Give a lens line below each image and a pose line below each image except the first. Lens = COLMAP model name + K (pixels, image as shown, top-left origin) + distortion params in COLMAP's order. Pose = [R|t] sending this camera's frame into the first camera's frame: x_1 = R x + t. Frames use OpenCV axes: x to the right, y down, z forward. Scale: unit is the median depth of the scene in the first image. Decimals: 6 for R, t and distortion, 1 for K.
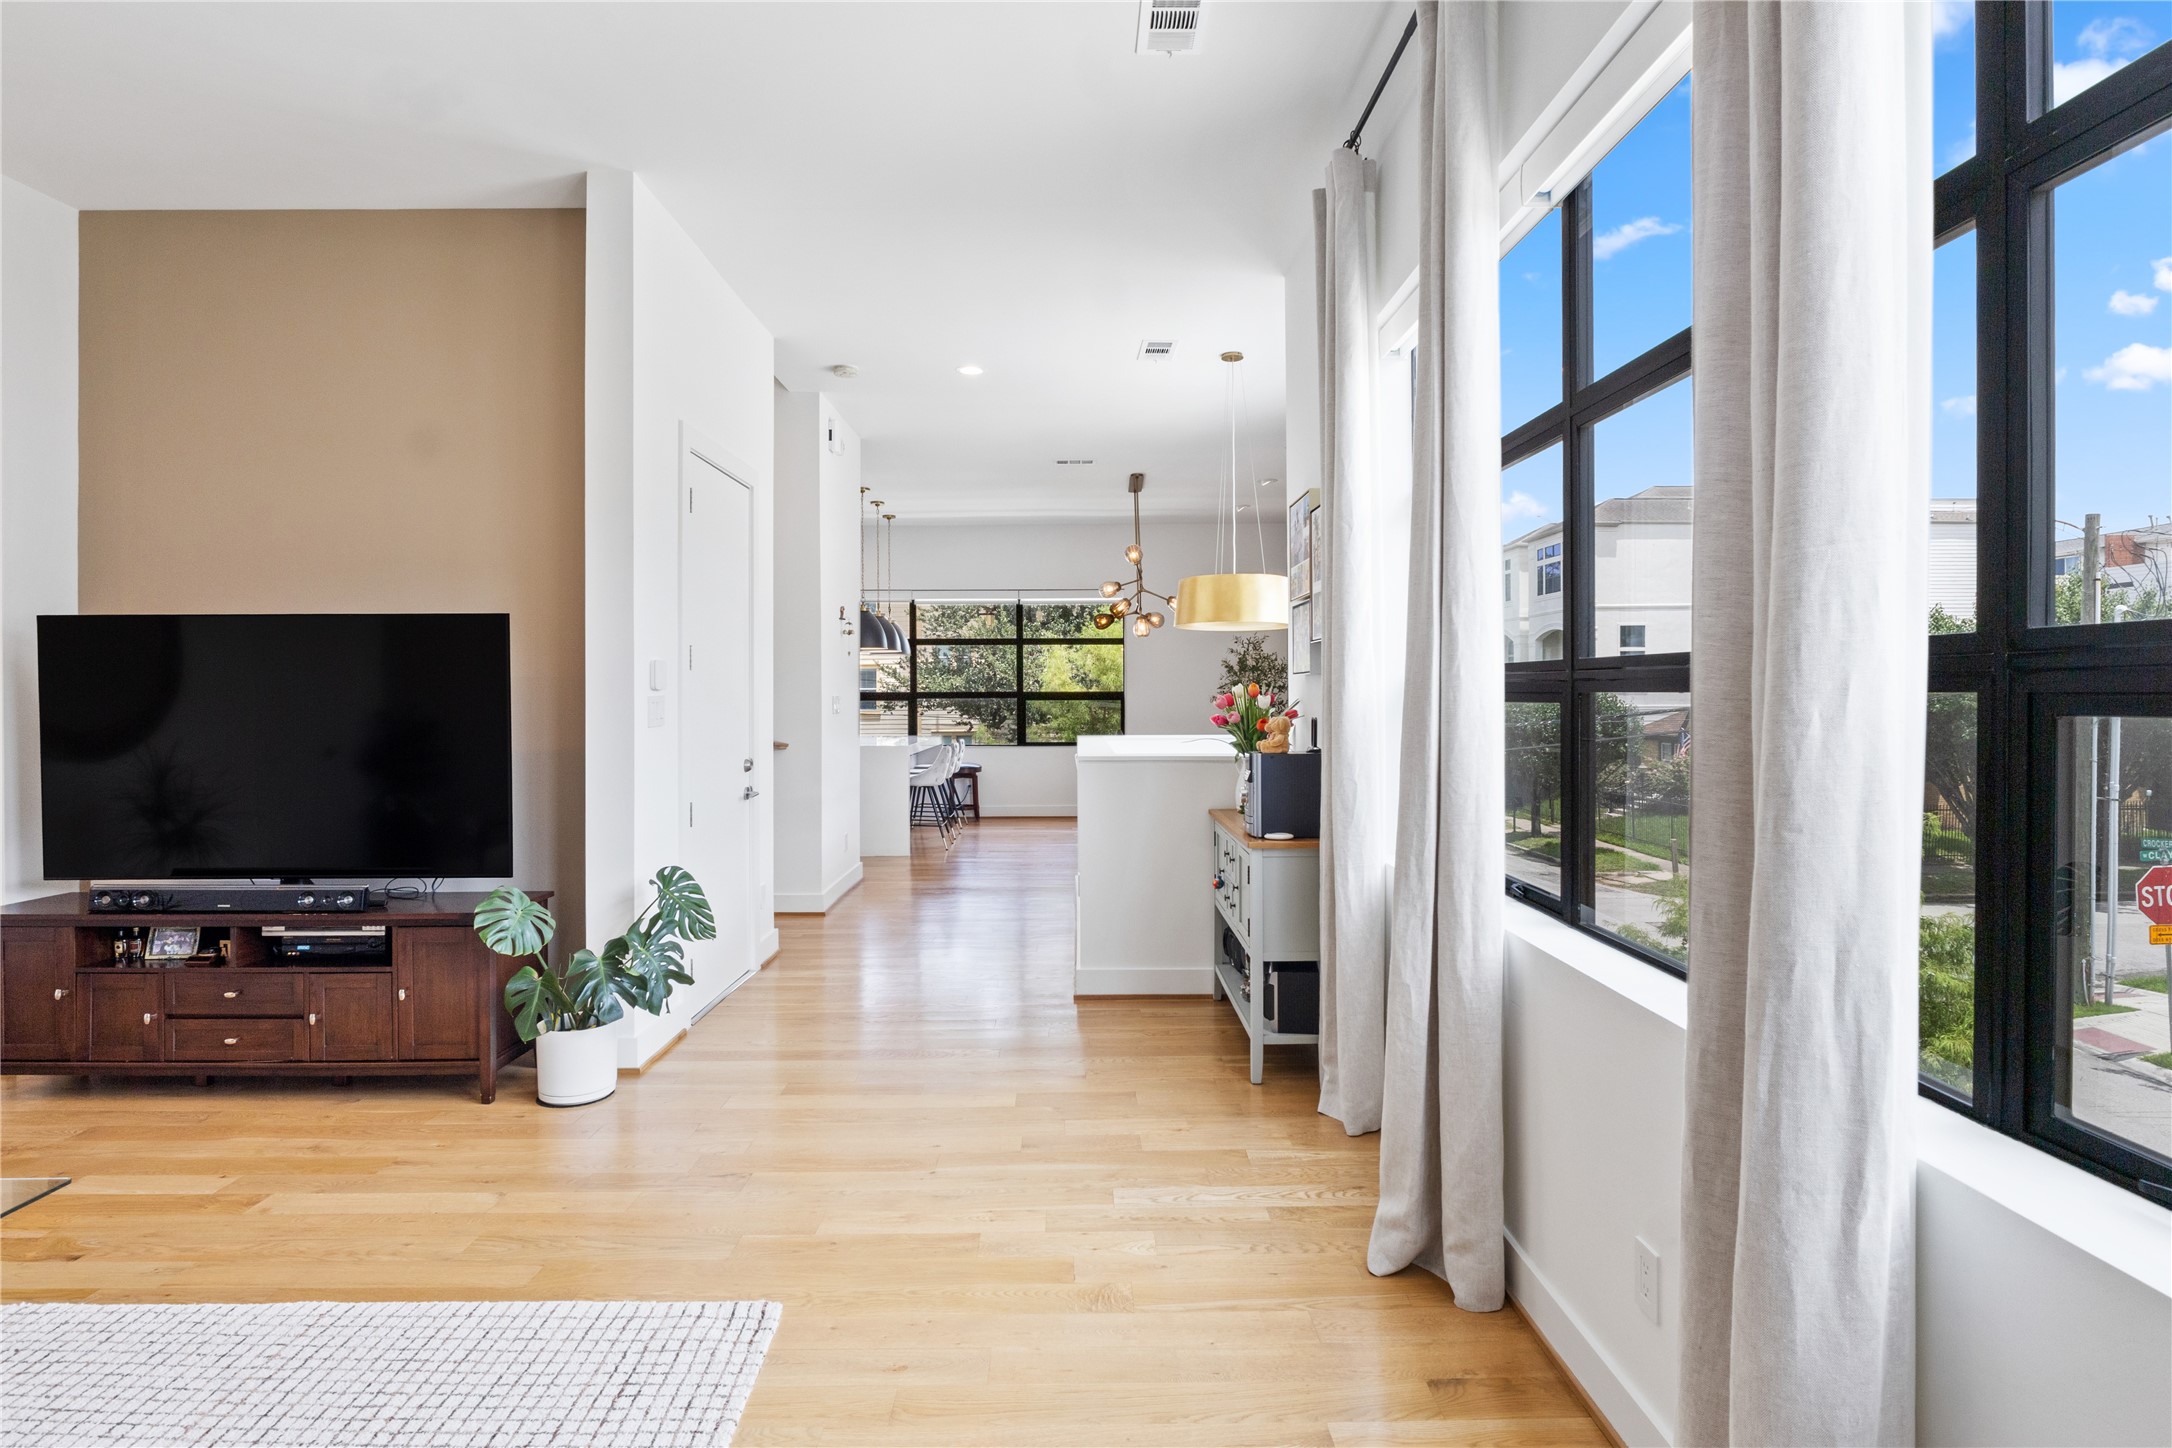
lens RADIAL K [[1220.5, 0, 1081.3], [0, 1220.5, 721.3], [0, 0, 1]] dist [-0.000148, -0.000009]
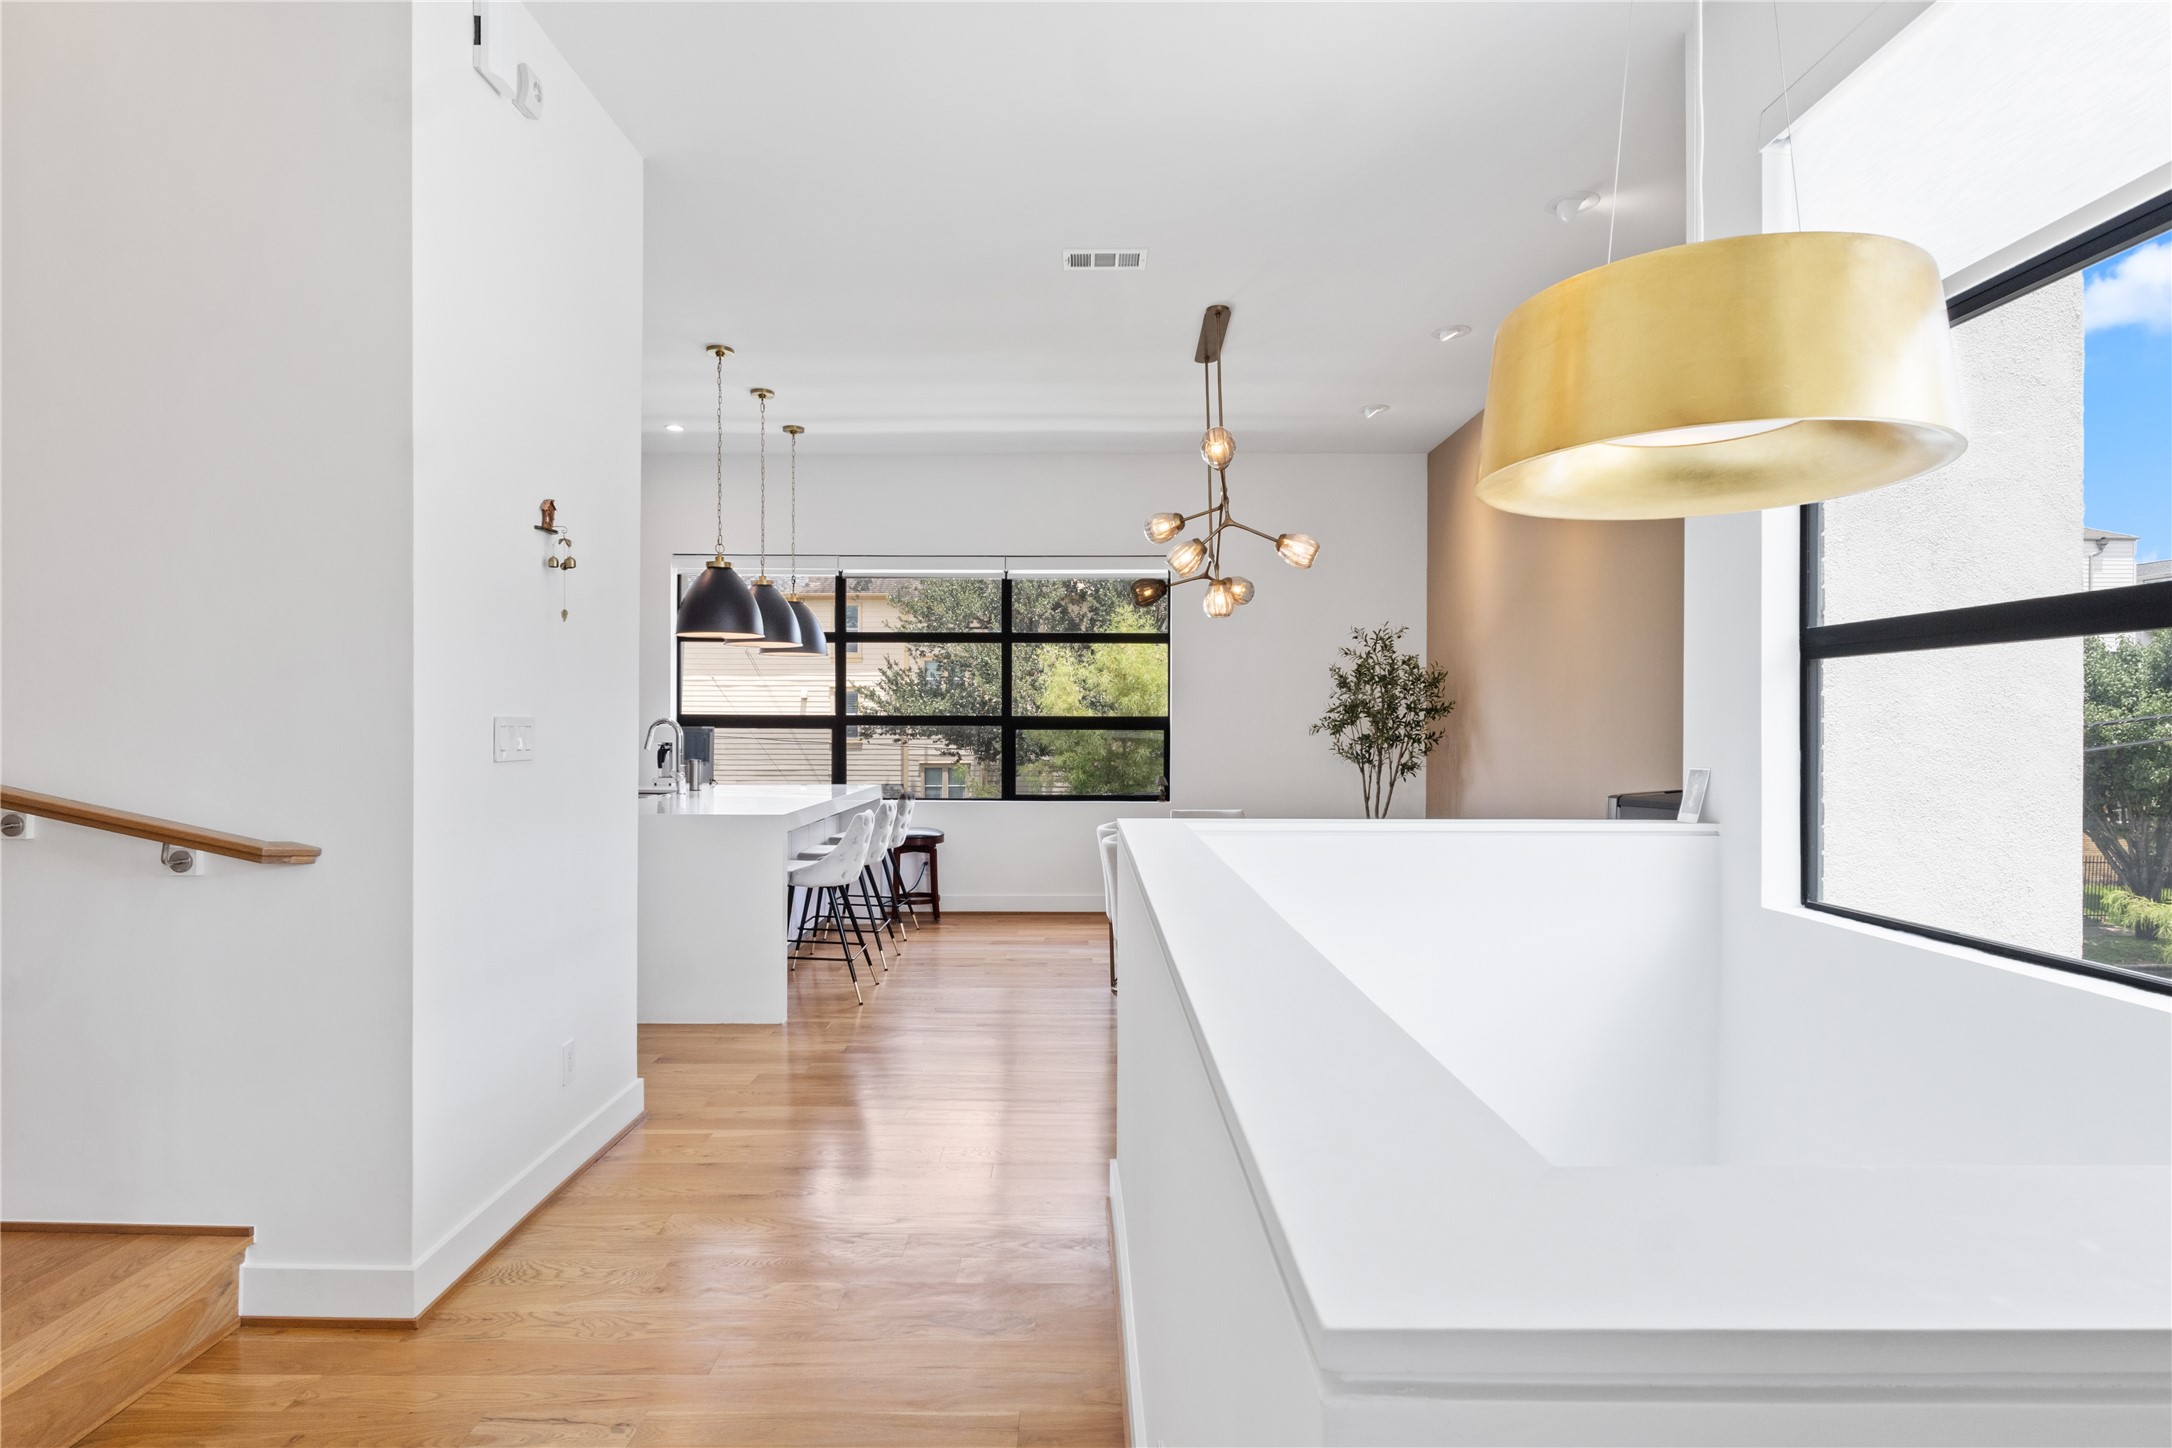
lens RADIAL K [[1220.5, 0, 1081.3], [0, 1220.5, 721.3], [0, 0, 1]] dist [-0.000148, -0.000009]
pose [[0.999973, 0.006286, -0.003804, -0.008646], [-0.006368, 0.999734, -0.022149, -0.007374], [0.003663, 0.022173, 0.999747, 0.364089]]
